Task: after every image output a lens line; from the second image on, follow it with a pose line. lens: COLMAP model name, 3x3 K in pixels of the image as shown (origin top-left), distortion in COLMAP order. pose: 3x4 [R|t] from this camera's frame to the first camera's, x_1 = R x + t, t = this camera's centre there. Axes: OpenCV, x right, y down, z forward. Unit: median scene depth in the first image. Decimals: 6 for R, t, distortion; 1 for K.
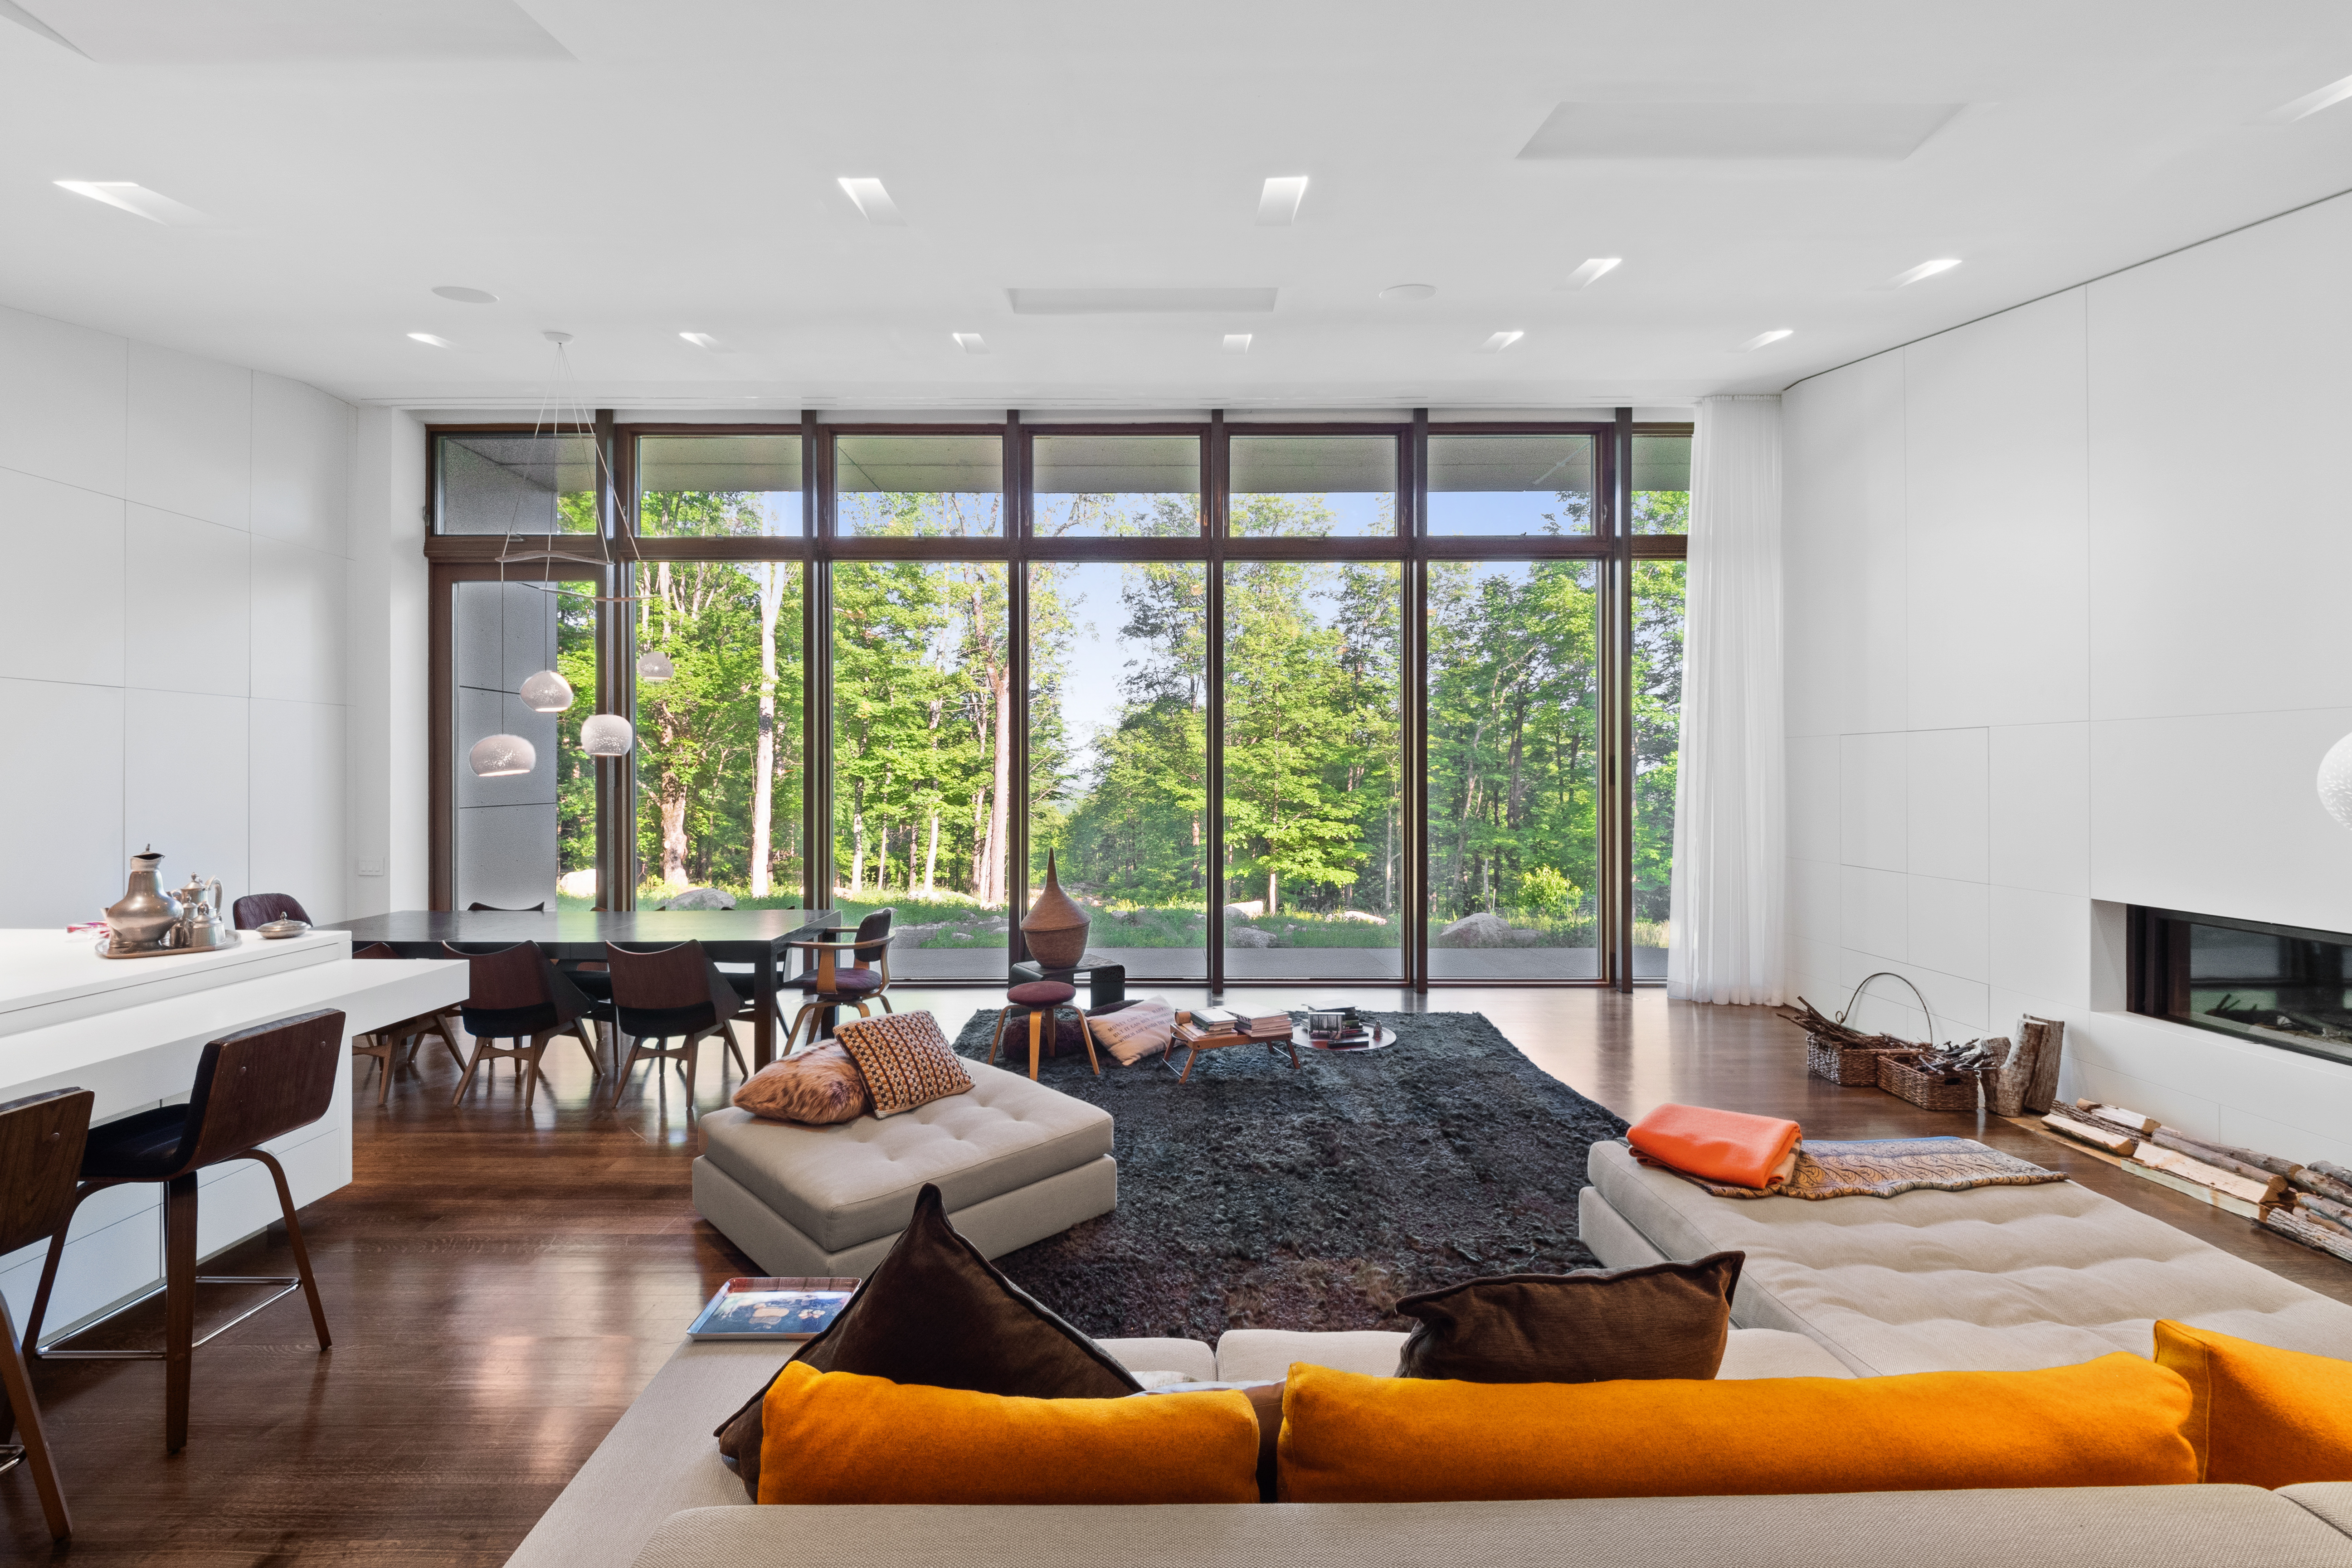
lens RADIAL K [[988.5, 0, 1156.3], [0, 988.5, 773.7], [0, 0, 1]] dist [-0.002129, 0.000123]
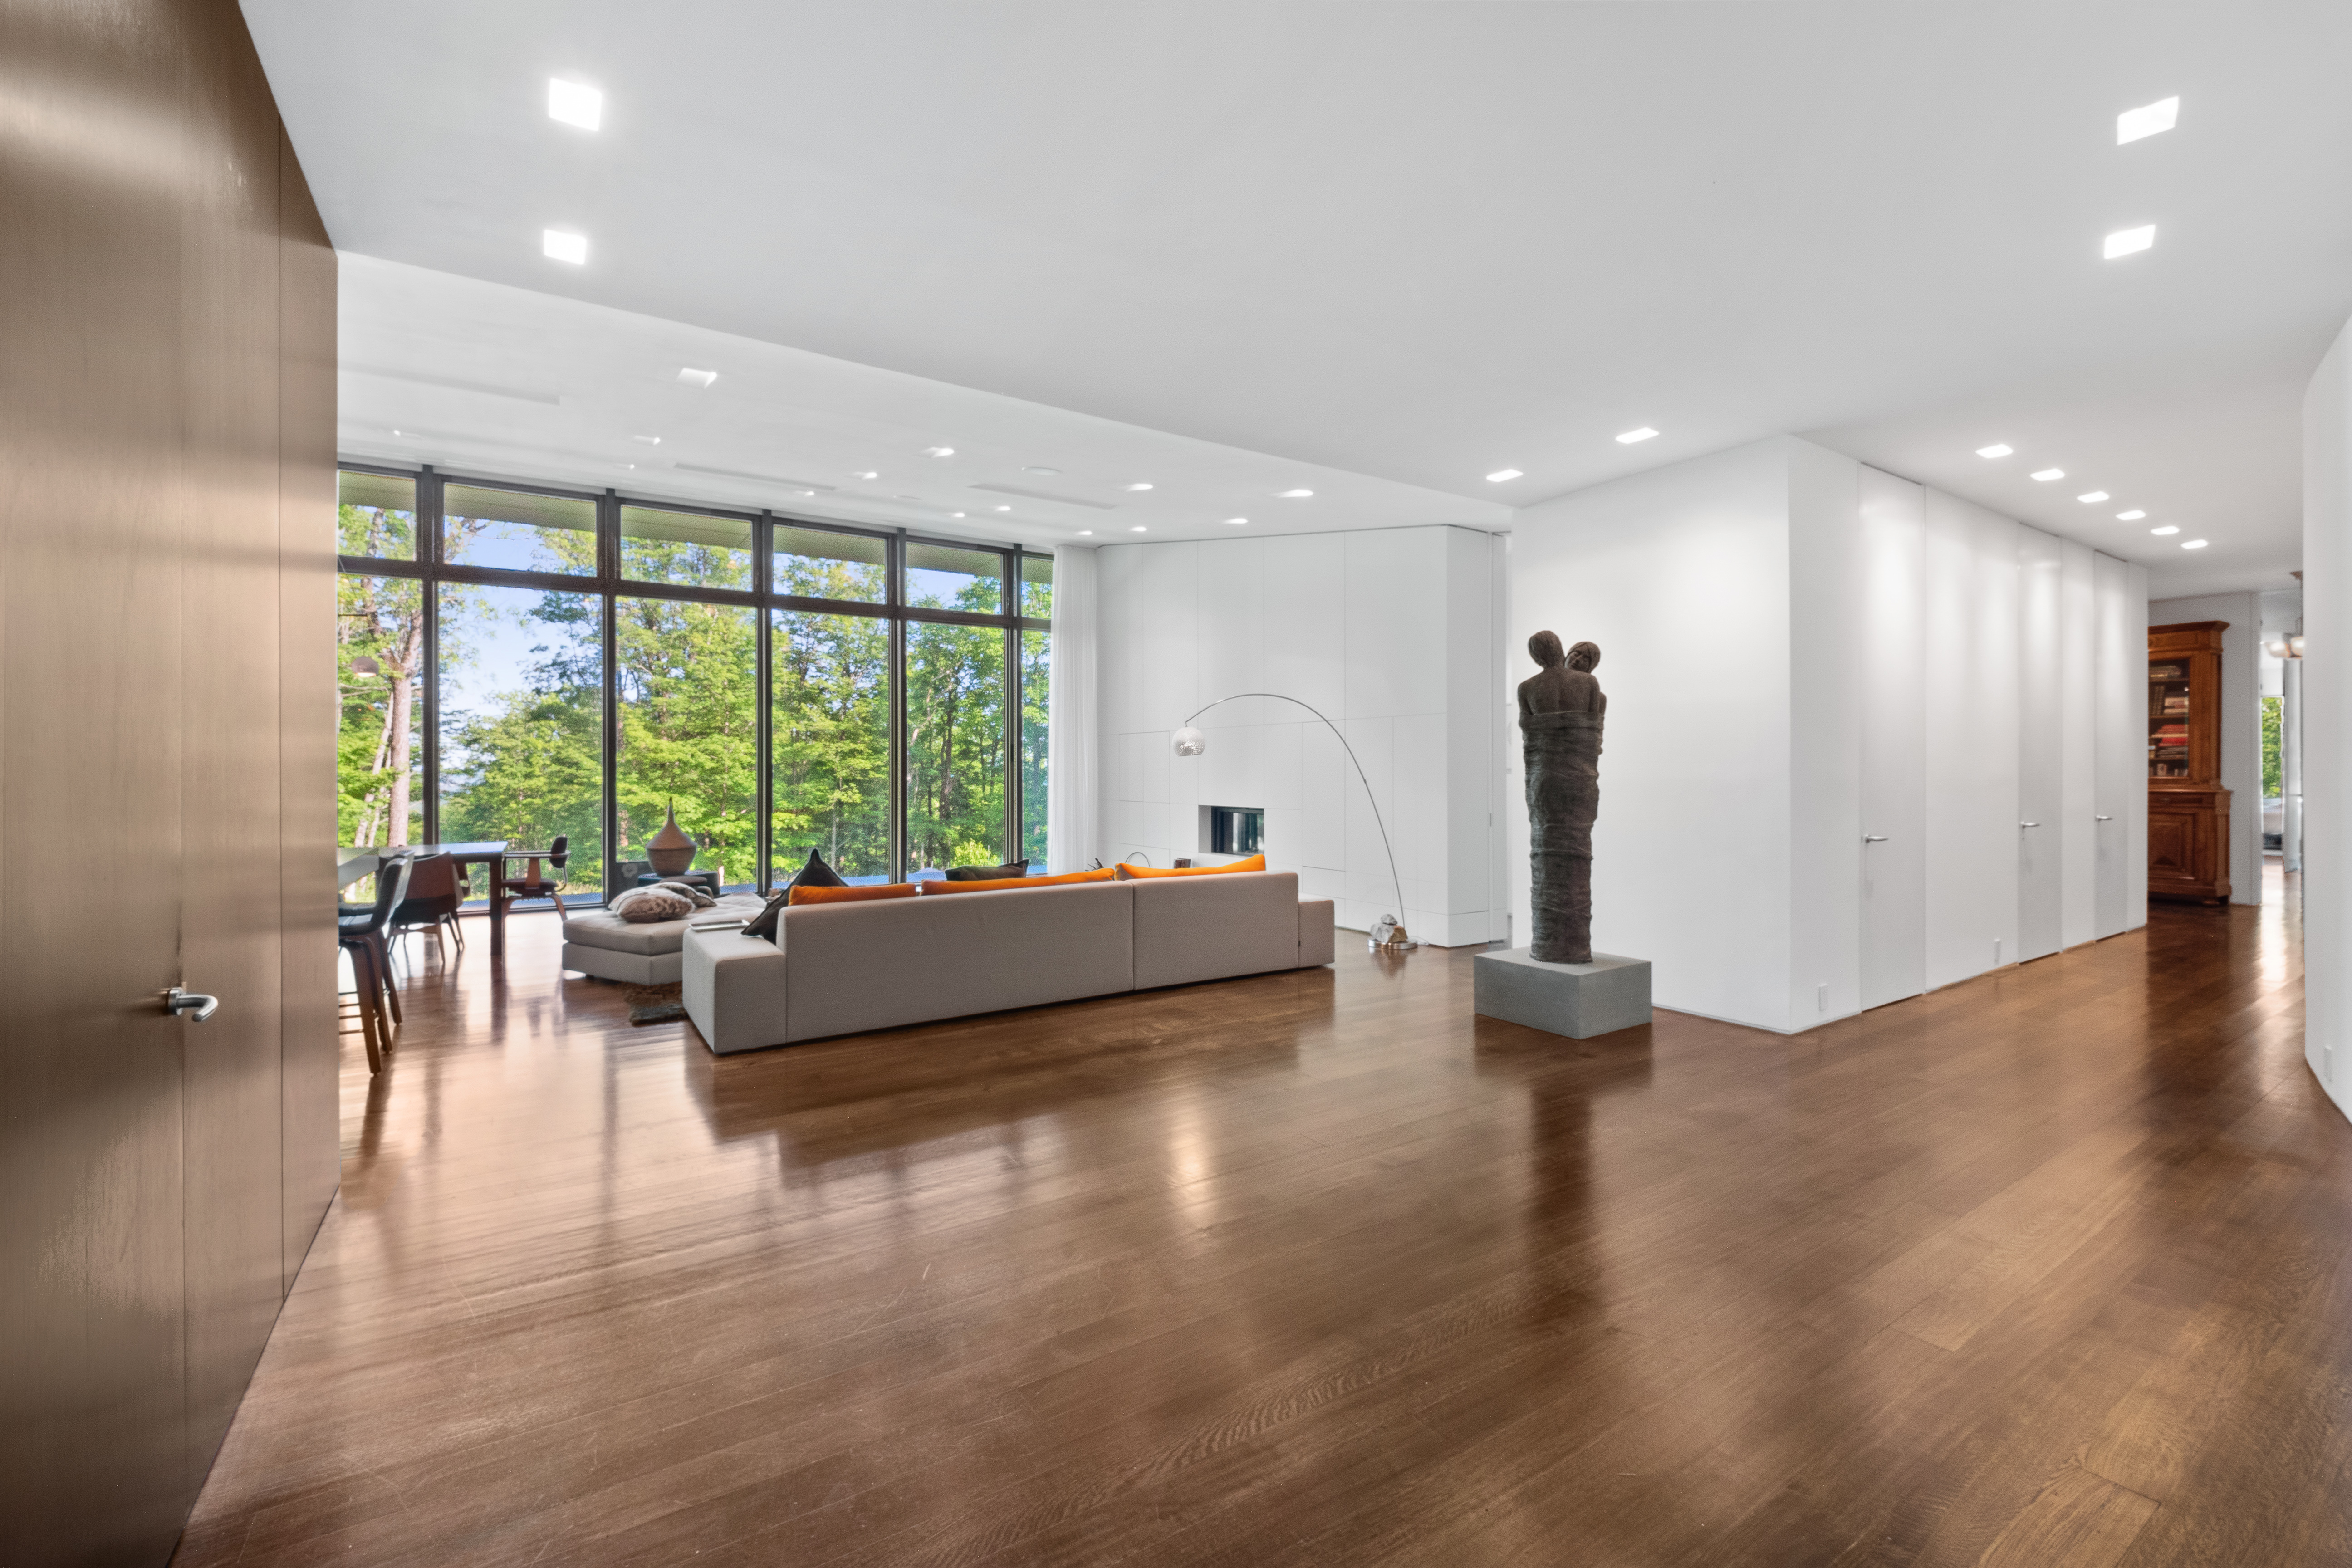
lens RADIAL K [[988.7, 0, 1168.5], [0, 988.7, 788.2], [0, 0, 1]] dist [-0.002129, 0.000123]
pose [[0.840200, -0.008567, 0.542210, -0.206272], [0.001360, 0.999905, 0.013692, 0.029739], [-0.542276, -0.010767, 0.840132, -0.501973]]
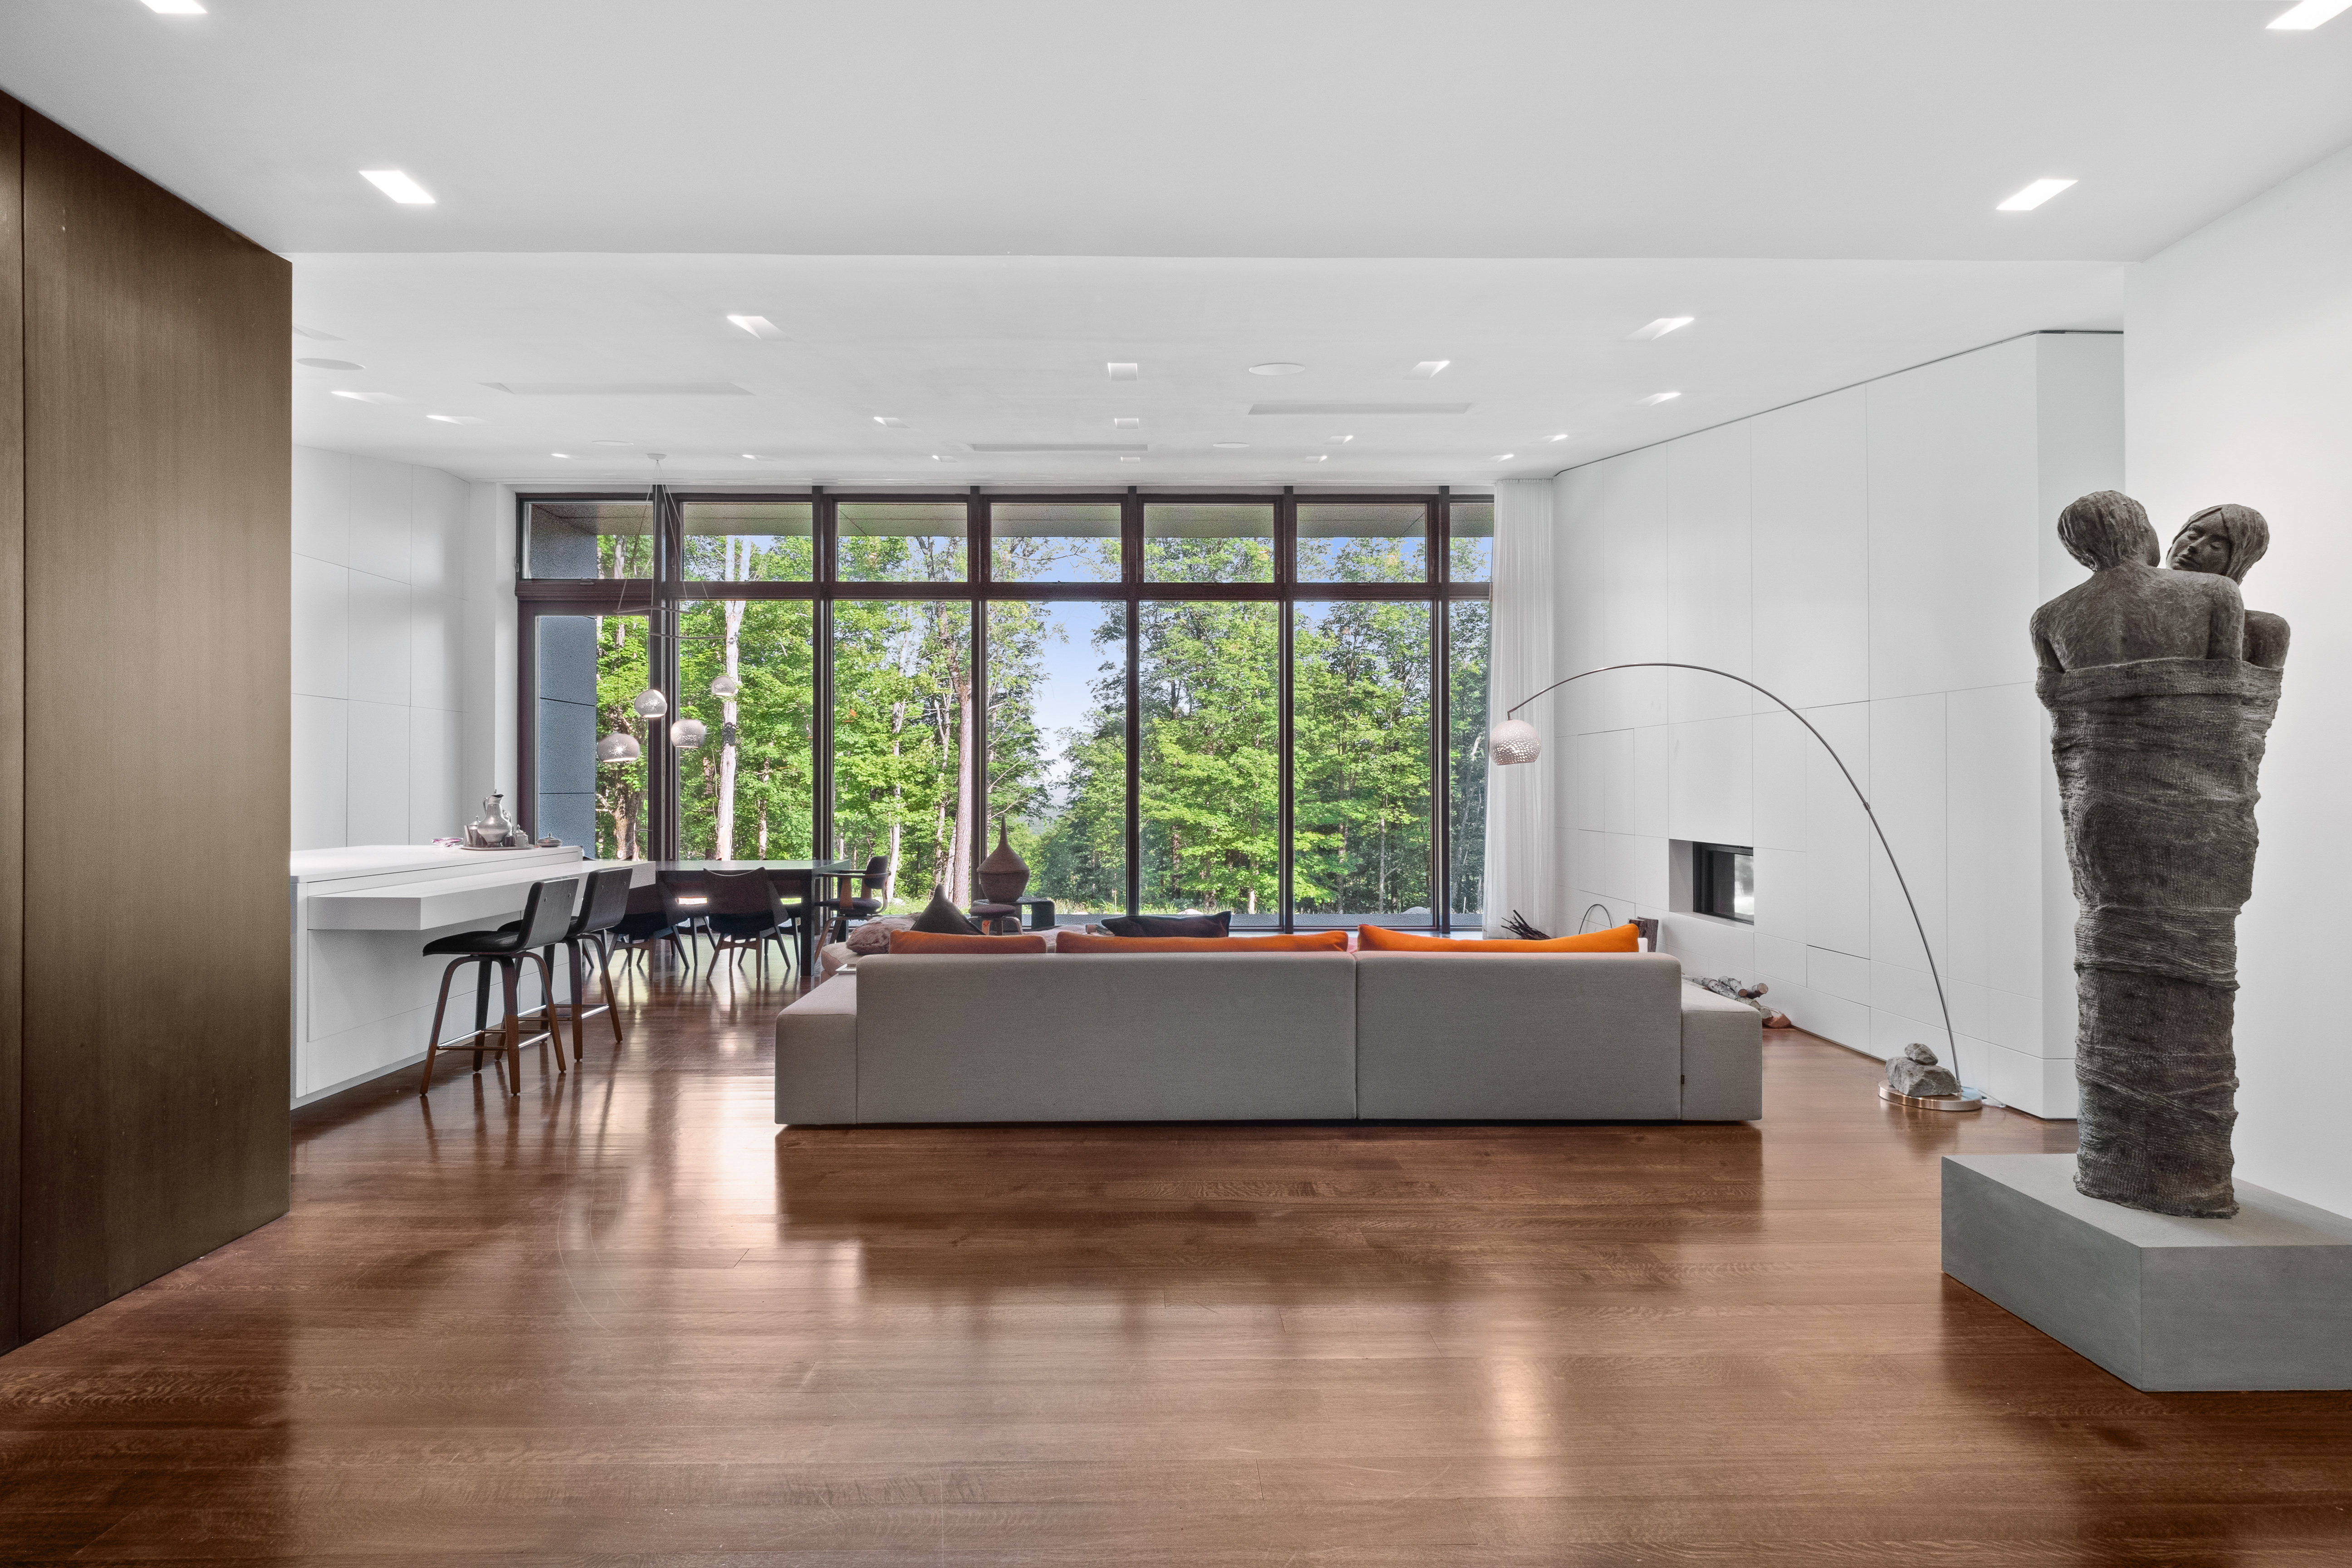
lens RADIAL K [[1162.3, 0, 1152.2], [0, 1162.3, 787.9], [0, 0, 1]] dist [-0.006448, -0.003929]
pose [[0.999991, 0.001575, 0.003996, 0.069531], [-0.001562, 0.999994, -0.003064, 0.028293], [-0.004001, 0.003058, 0.999987, -0.444027]]
